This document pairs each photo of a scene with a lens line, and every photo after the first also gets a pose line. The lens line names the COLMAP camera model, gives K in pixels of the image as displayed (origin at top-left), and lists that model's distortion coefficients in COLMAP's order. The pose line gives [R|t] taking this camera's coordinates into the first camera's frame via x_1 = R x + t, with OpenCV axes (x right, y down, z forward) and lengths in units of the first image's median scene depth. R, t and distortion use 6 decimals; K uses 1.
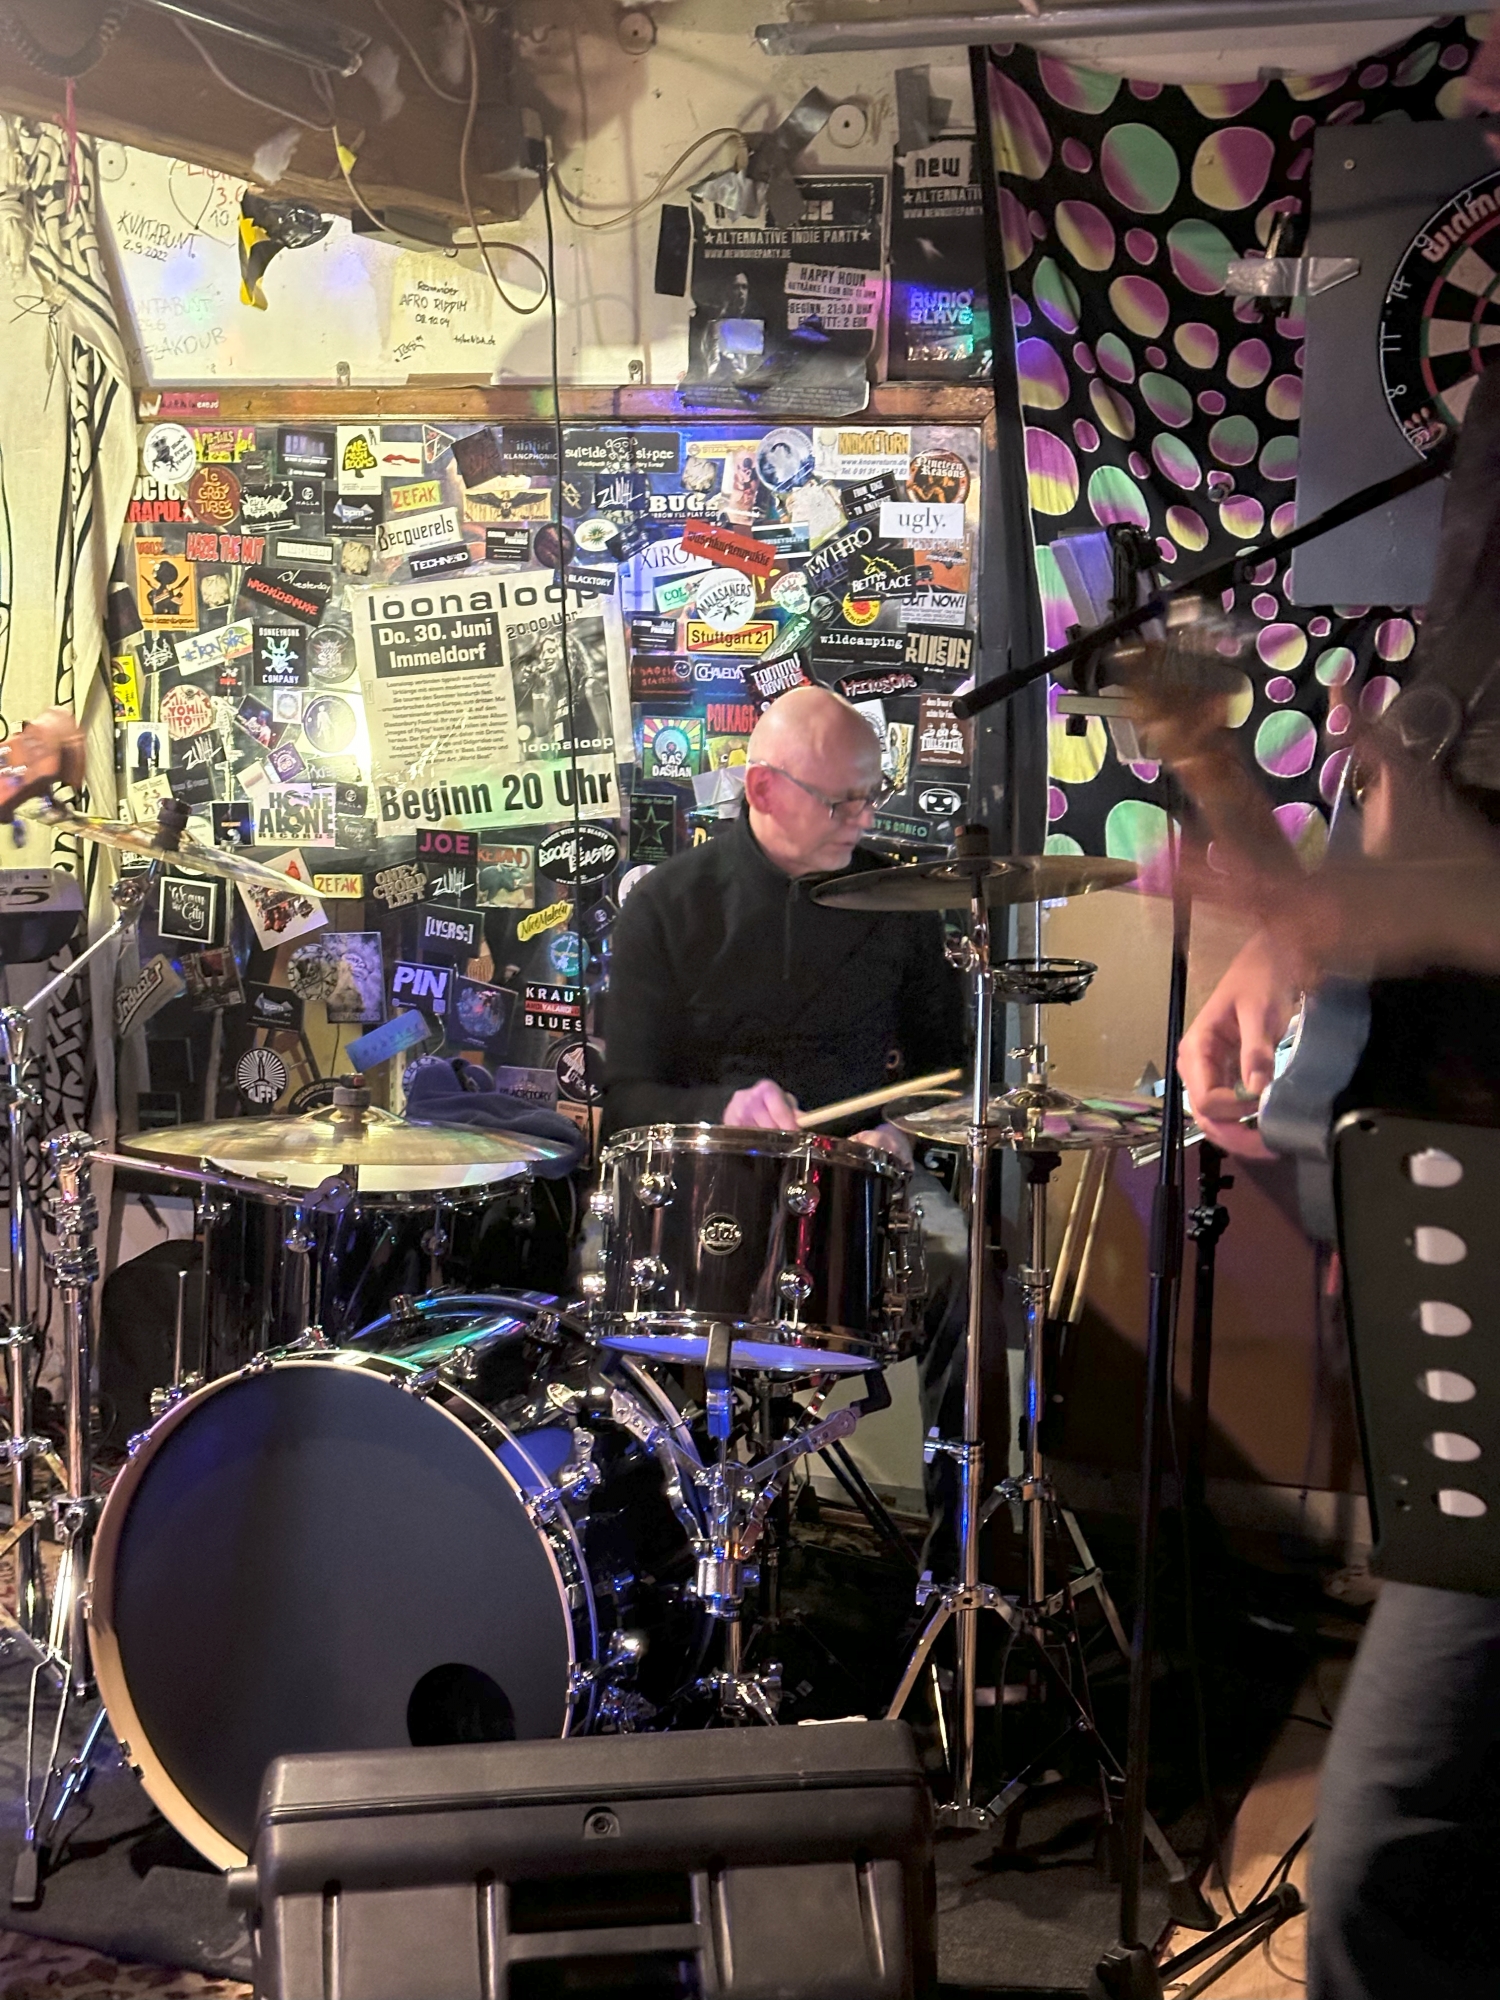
lens RADIAL K [[2795.1, 0, 750.0], [0, 2795.1, 1000.0], [0, 0, 1]] dist [0.200099, -0.391519]
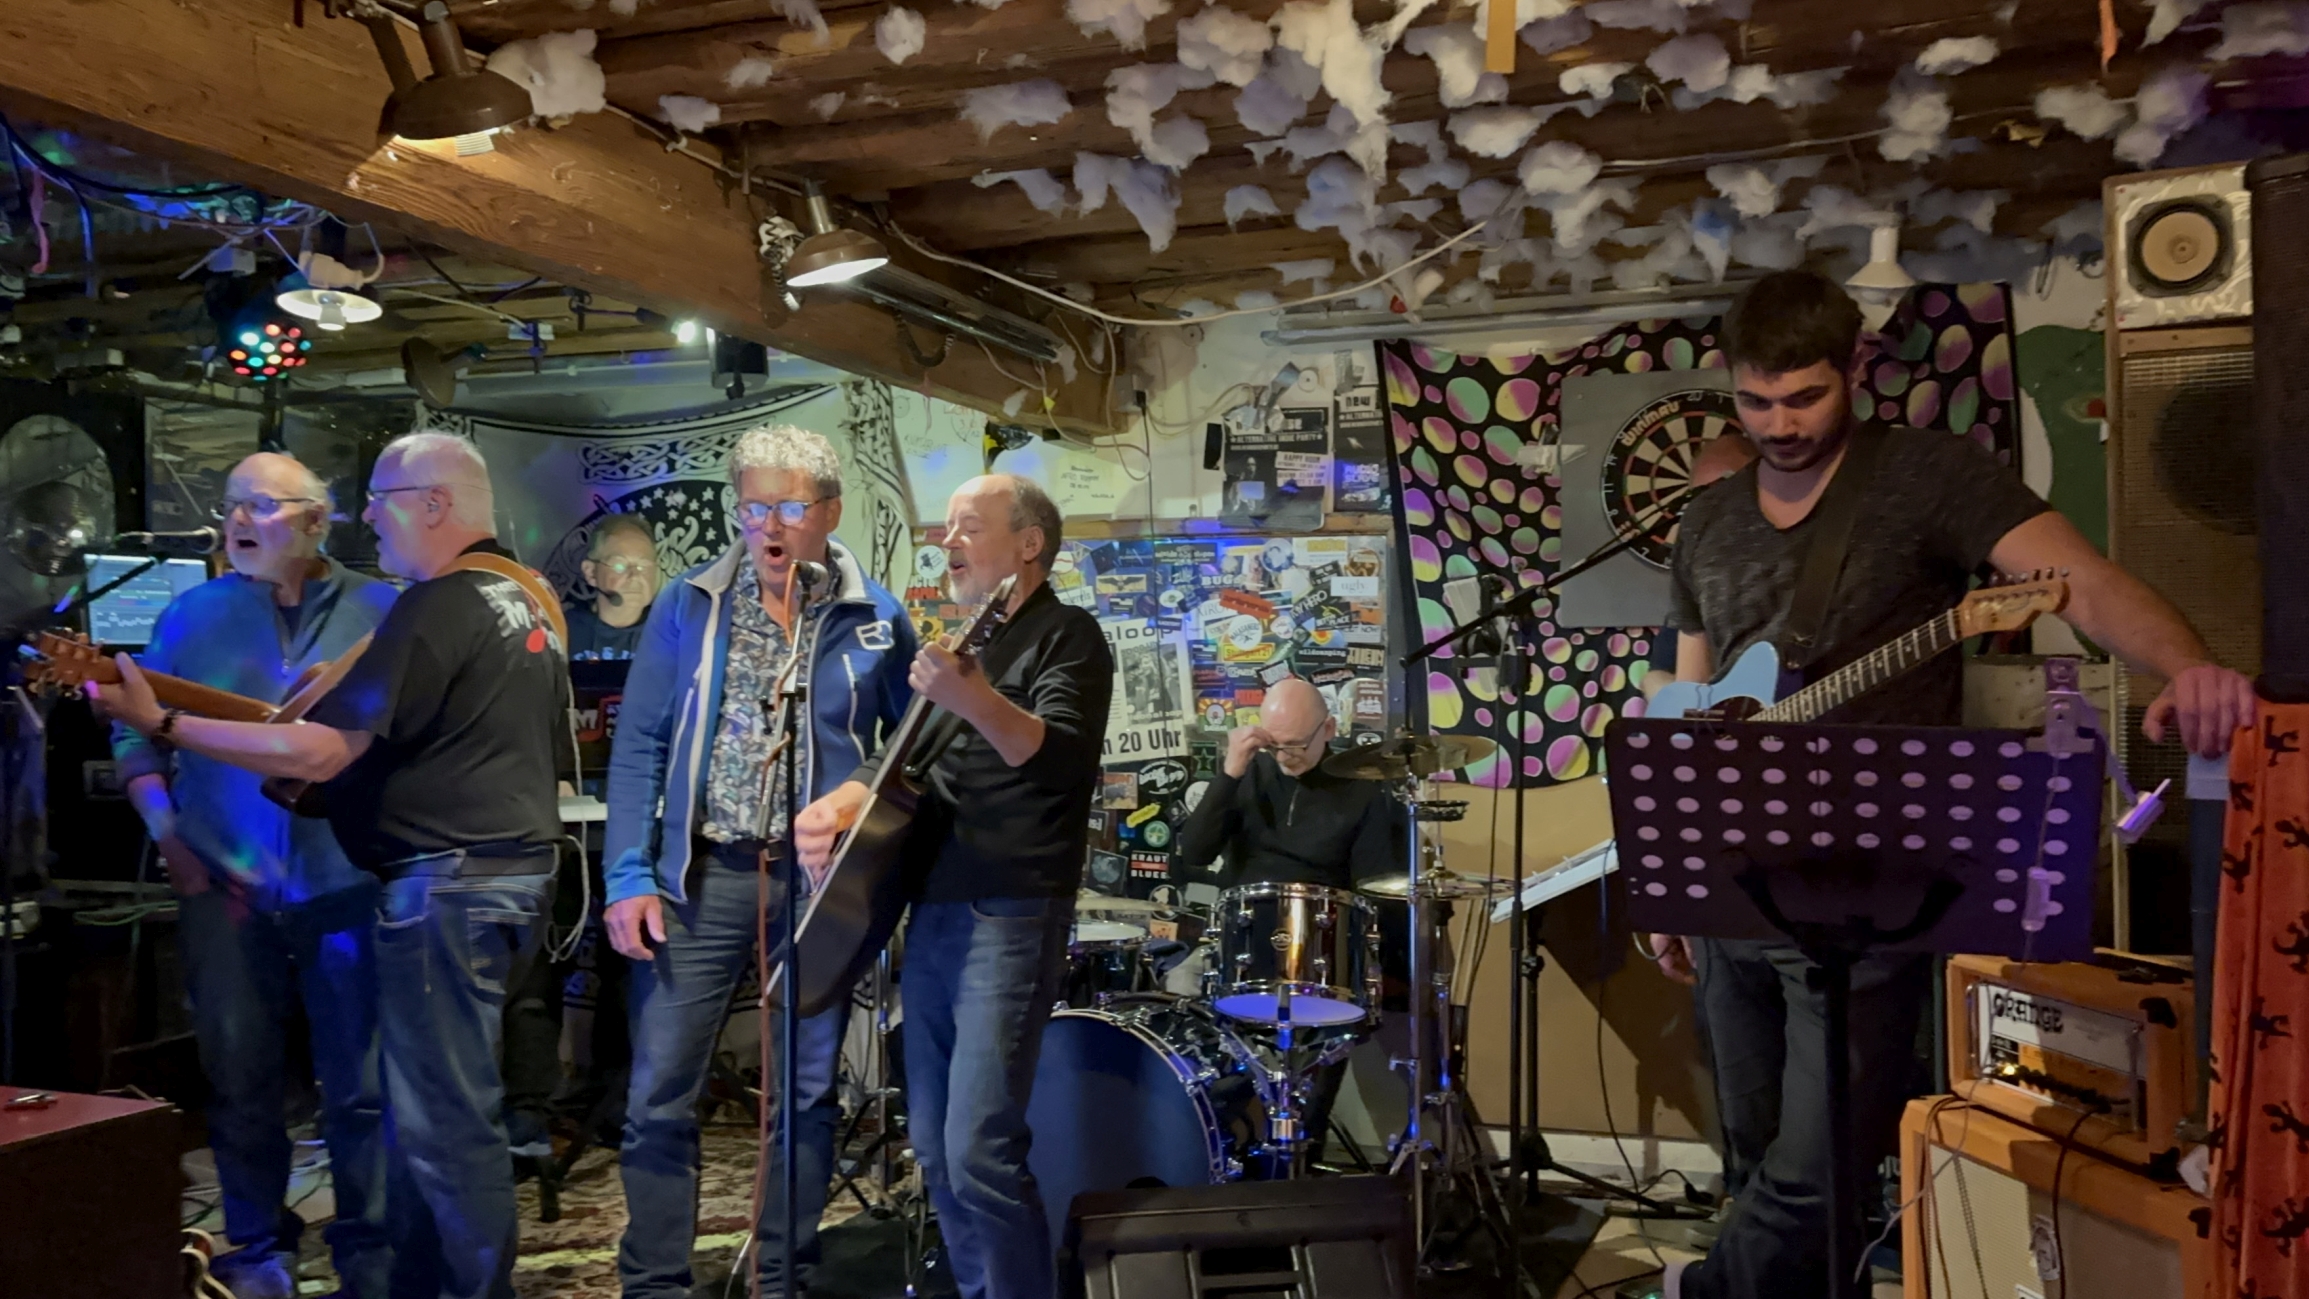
lens RADIAL K [[1978.9, 0, 1169.3], [0, 1978.9, 669.0], [0, 0, 1]] dist [0.176506, -0.291271]
pose [[0.999871, -0.016034, -0.000707, -0.058097], [0.015742, 0.988332, -0.151499, 0.073846], [0.003128, 0.151469, 0.988457, -0.255813]]
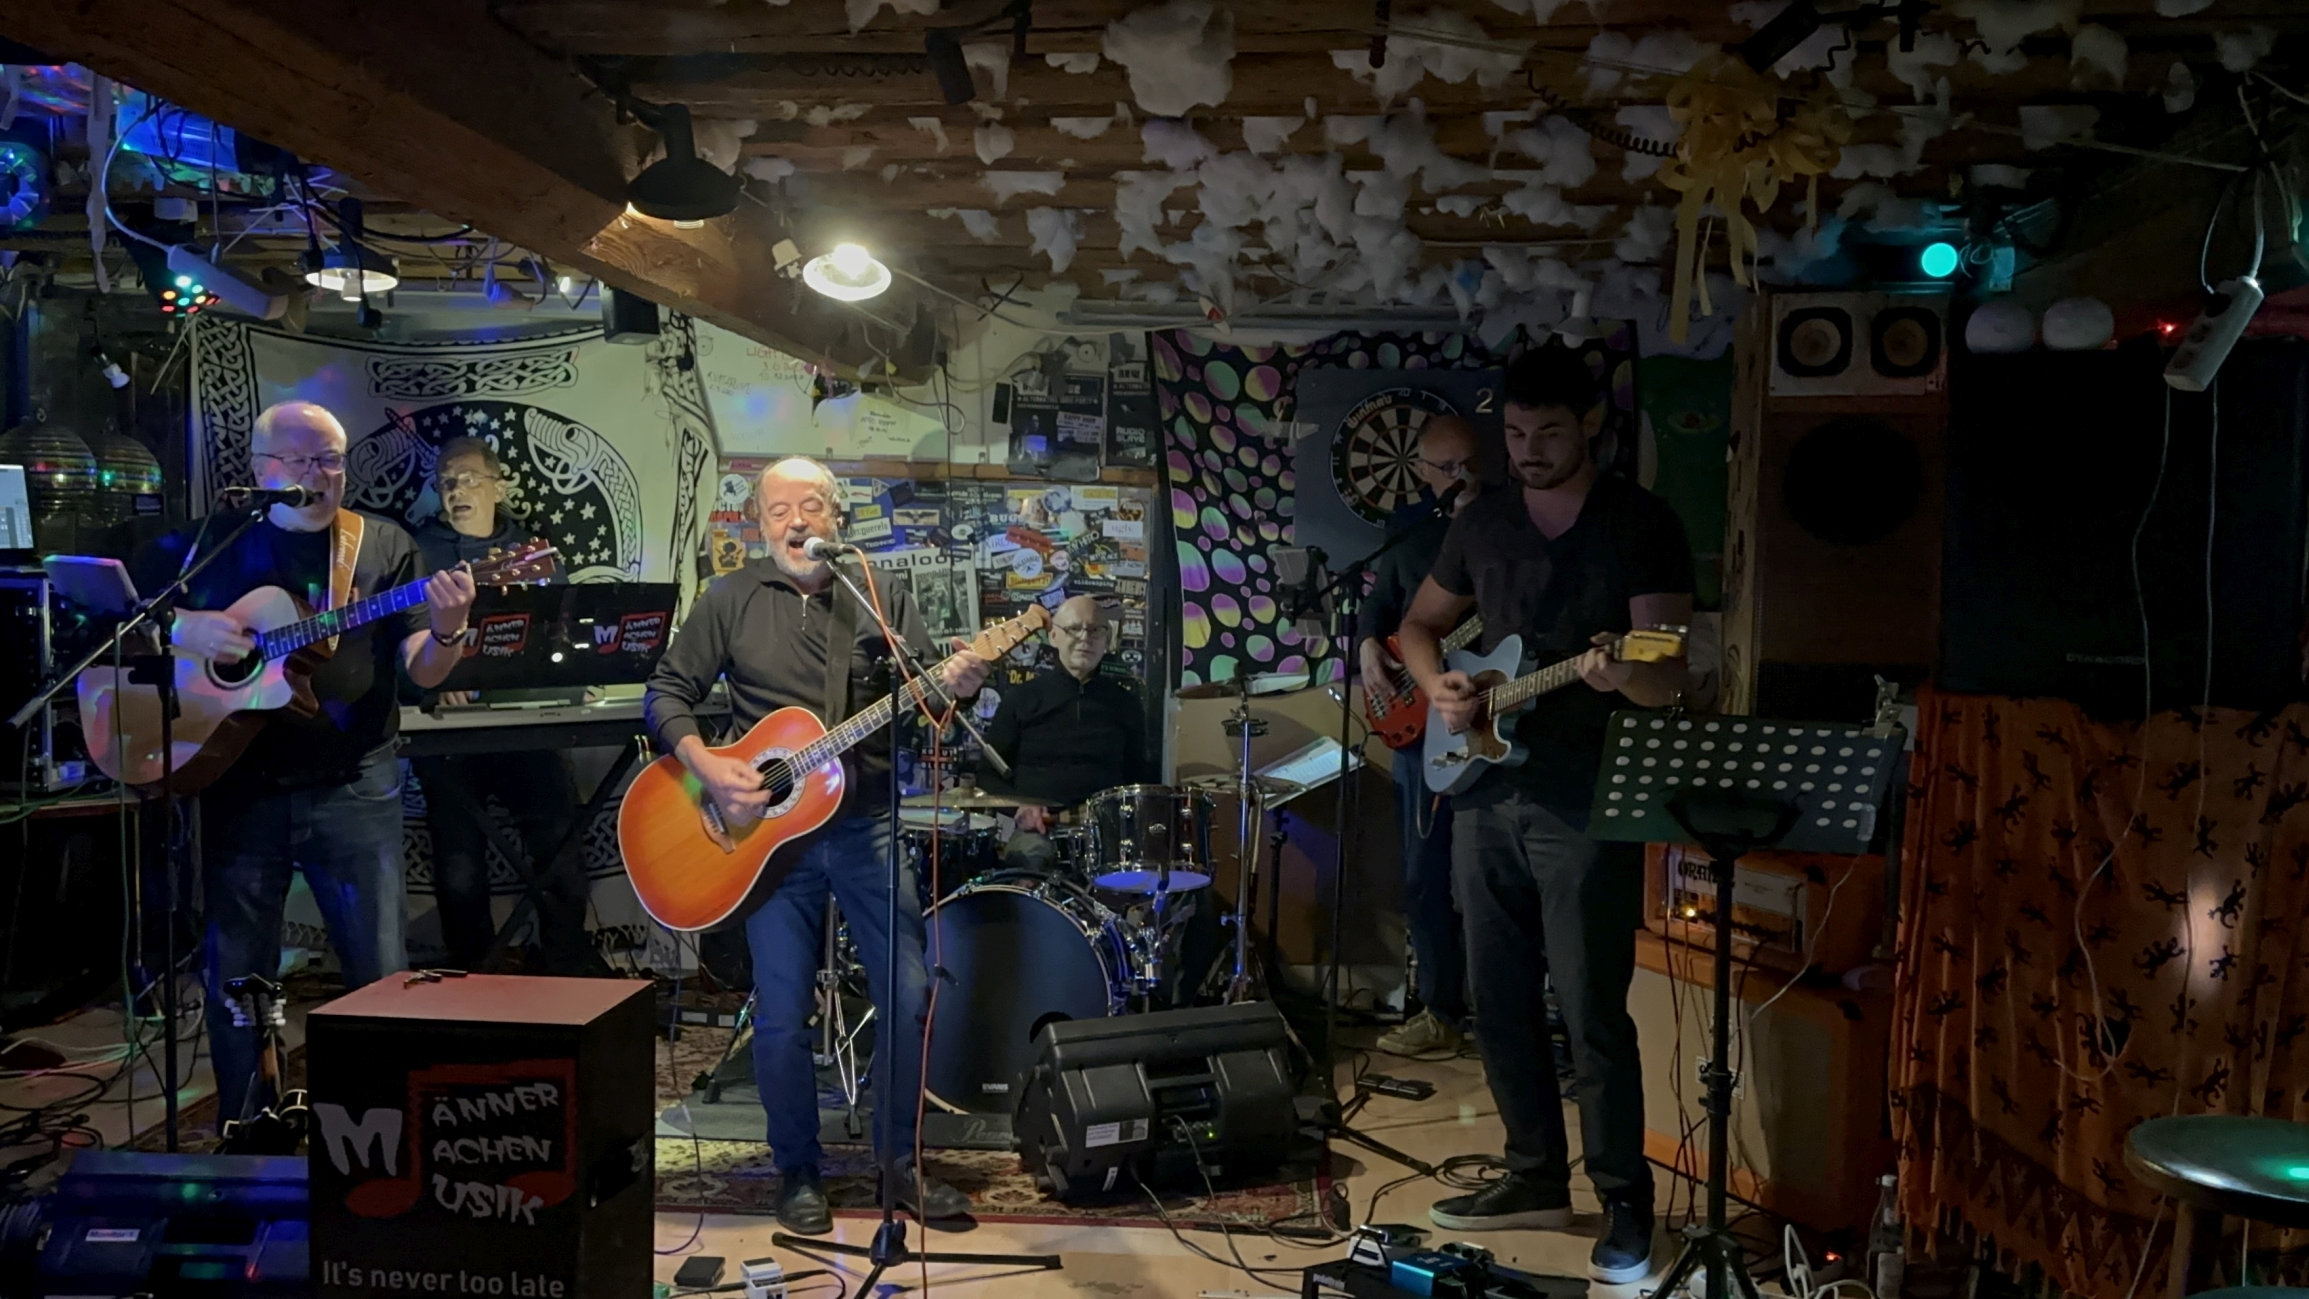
lens RADIAL K [[1963.3, 0, 1158.0], [0, 1963.3, 674.3], [0, 0, 1]] dist [0.200858, -0.392719]
pose [[0.957751, -0.009740, 0.287435, -0.351319], [0.029832, 0.997400, -0.065605, 0.043389], [-0.286049, 0.071408, 0.955551, -0.459001]]
